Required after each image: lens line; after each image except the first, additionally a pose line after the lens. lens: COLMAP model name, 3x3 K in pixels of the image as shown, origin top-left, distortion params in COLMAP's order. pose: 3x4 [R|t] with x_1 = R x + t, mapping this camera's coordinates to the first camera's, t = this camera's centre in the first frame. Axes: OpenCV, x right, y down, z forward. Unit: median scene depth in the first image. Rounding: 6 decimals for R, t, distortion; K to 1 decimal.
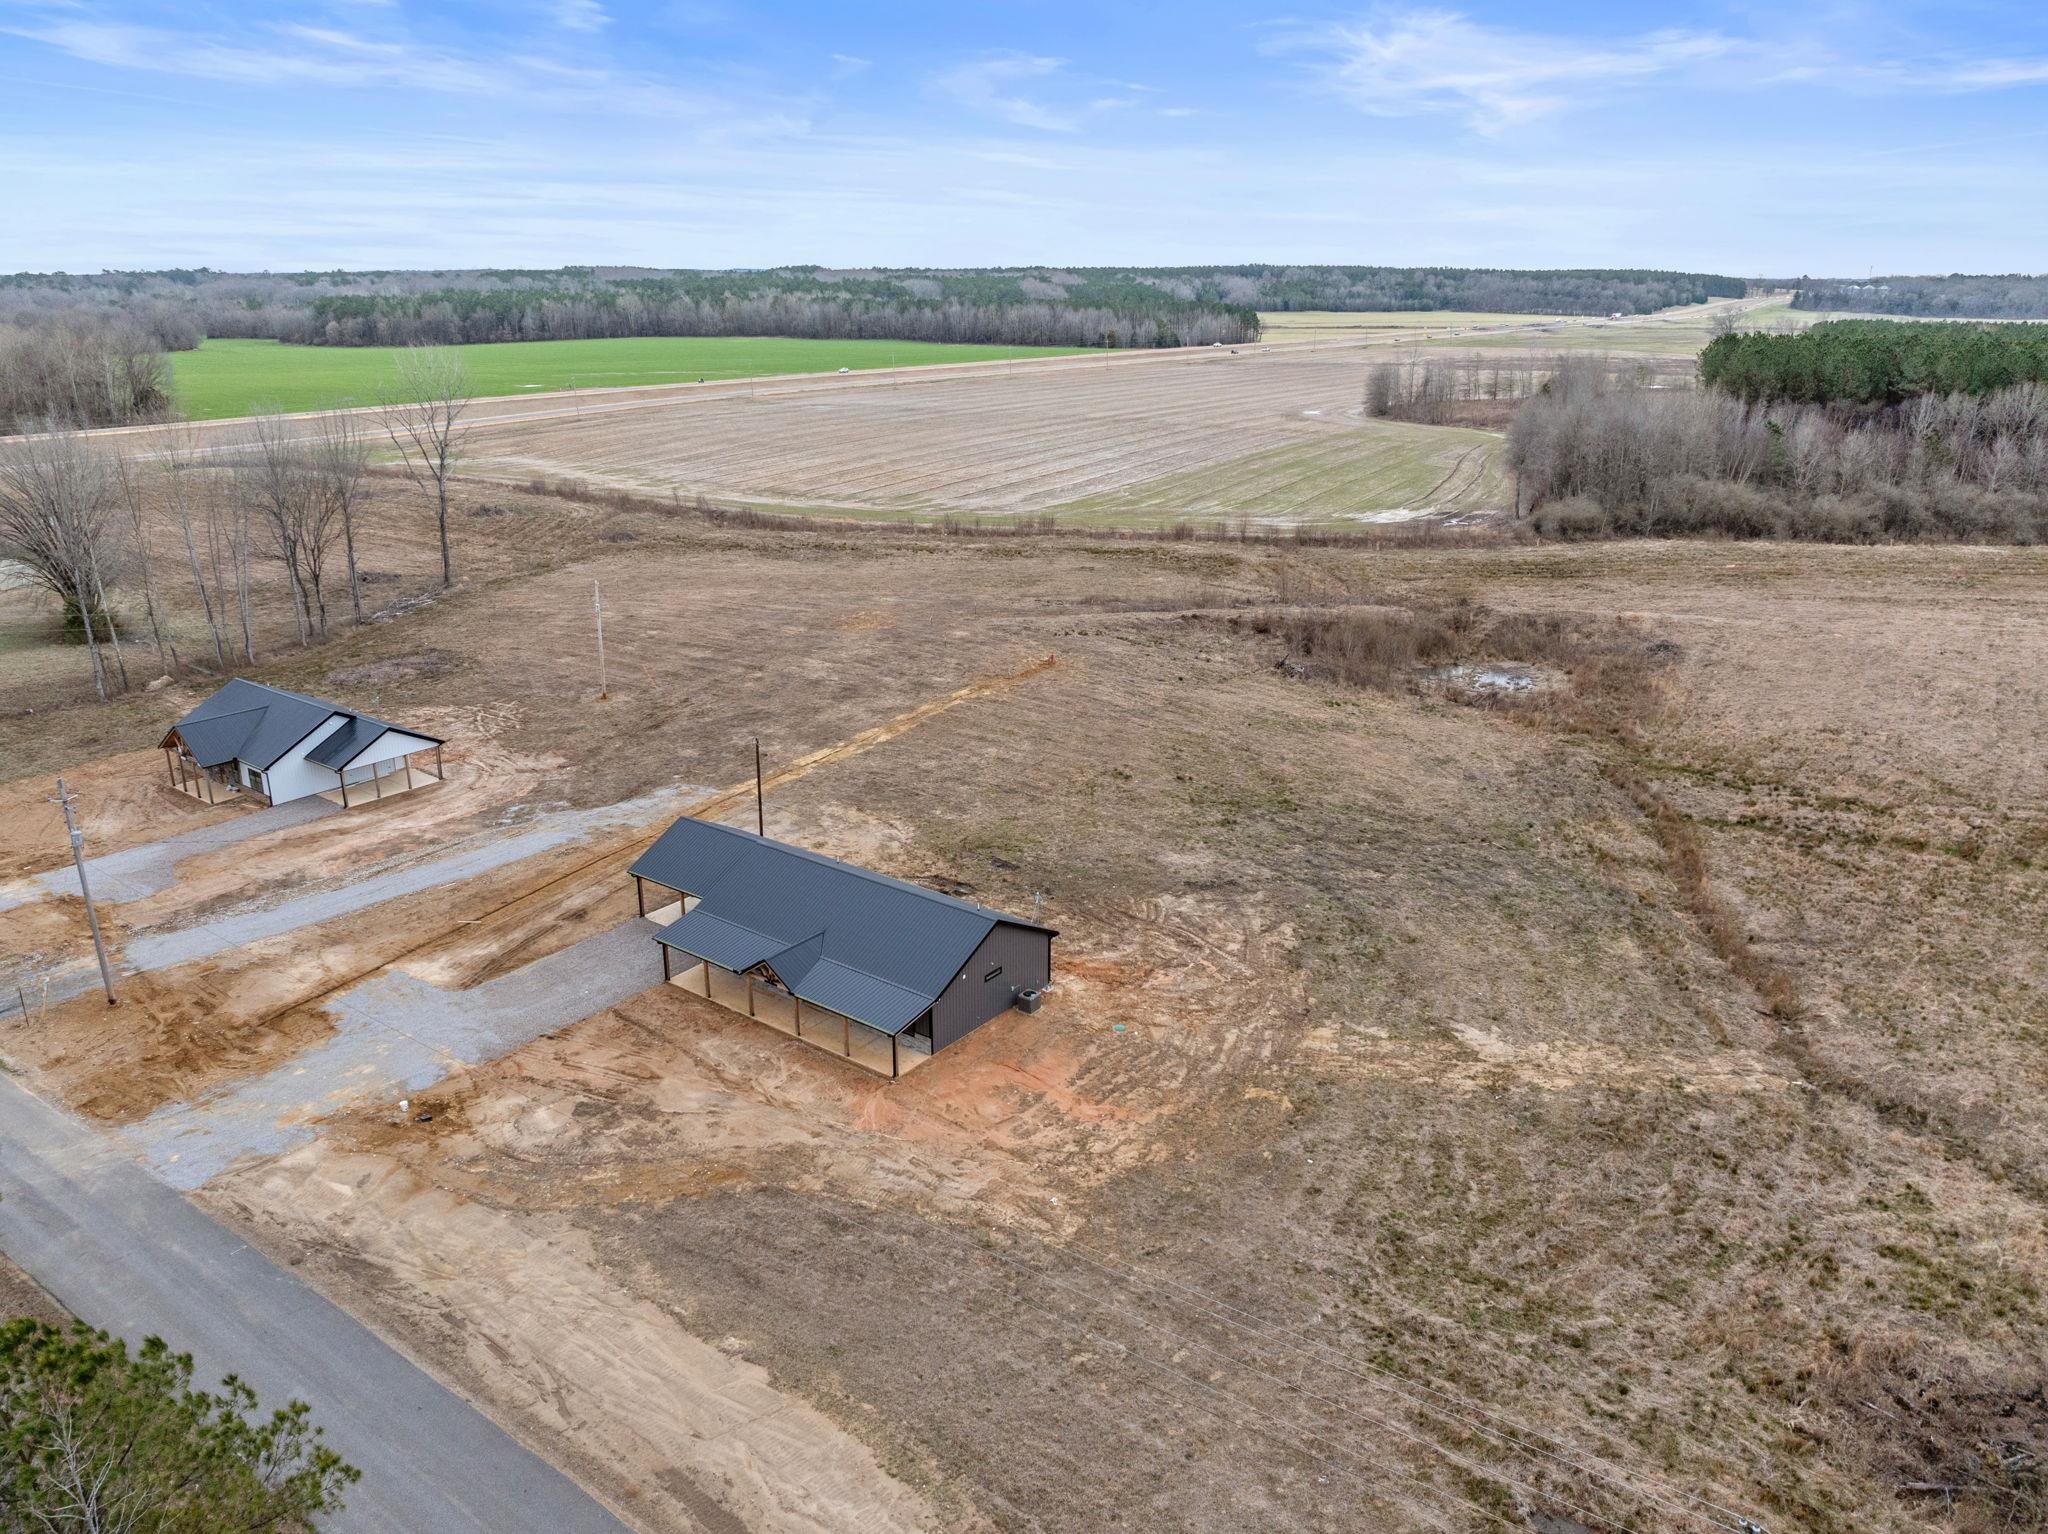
lens RADIAL K [[1481.7, 0, 1033.6], [0, 1481.7, 735.1], [0, 0, 1]] dist [-0.035739, -0.003388]
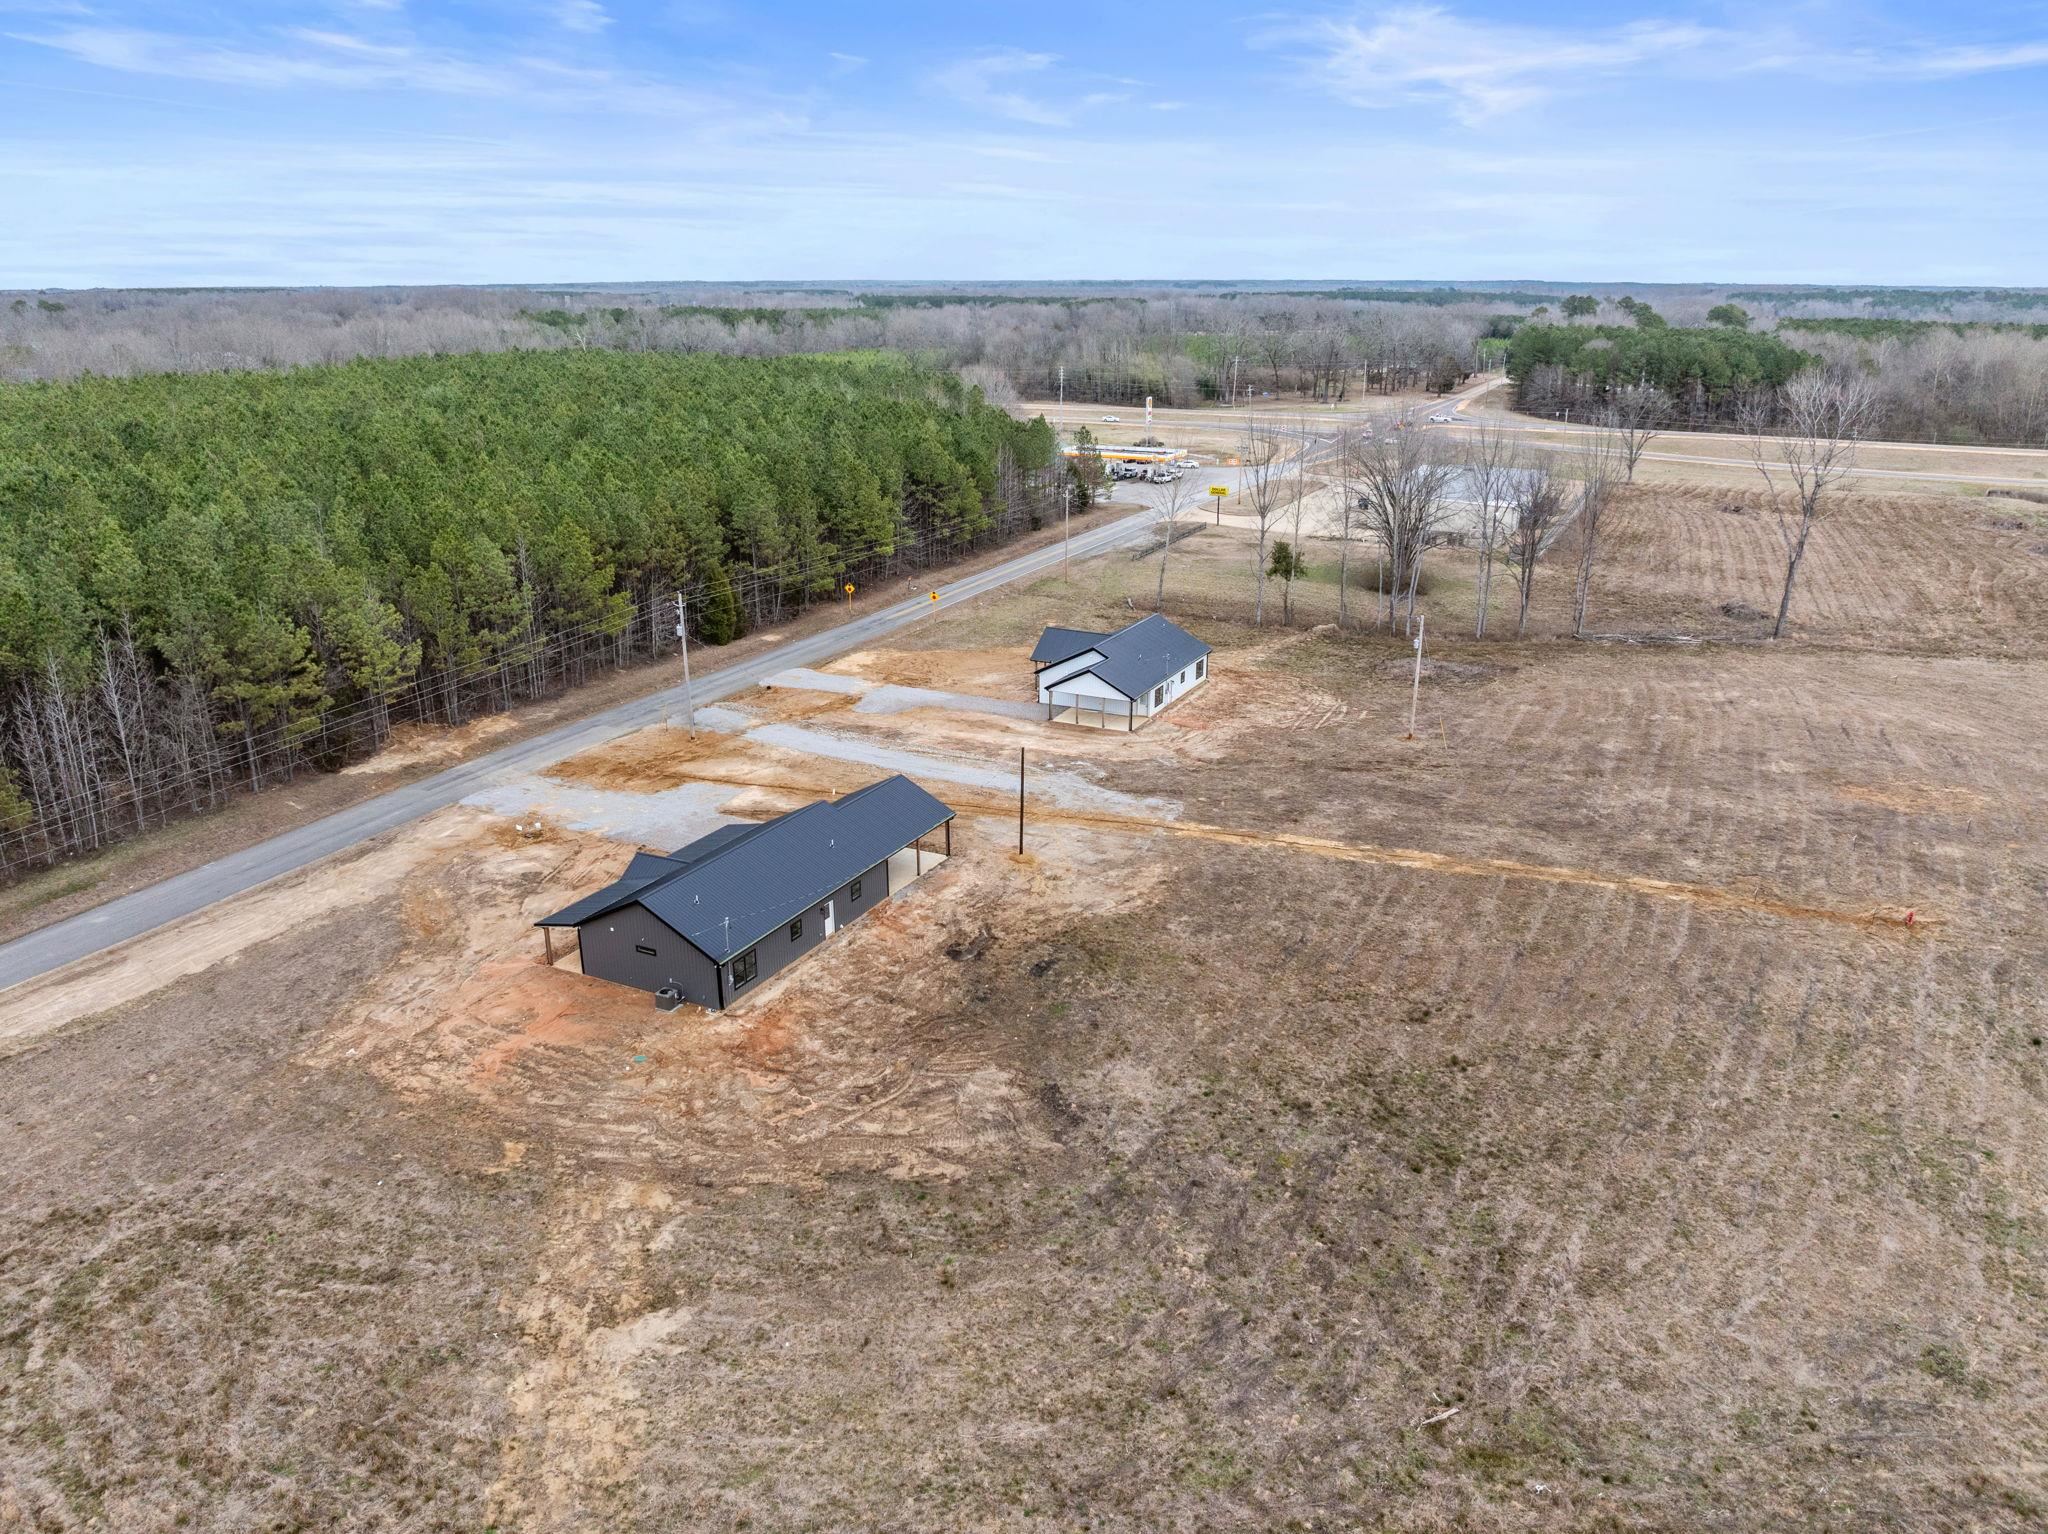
lens RADIAL K [[1449.2, 0, 1032.8], [0, 1449.2, 767.3], [0, 0, 1]] dist [-0.039043, -0.006480]
pose [[0.188159, 0.311148, -0.931549, 0.672067], [-0.293424, 0.922980, 0.249018, -0.211904], [0.937282, 0.226484, 0.264966, 0.676479]]
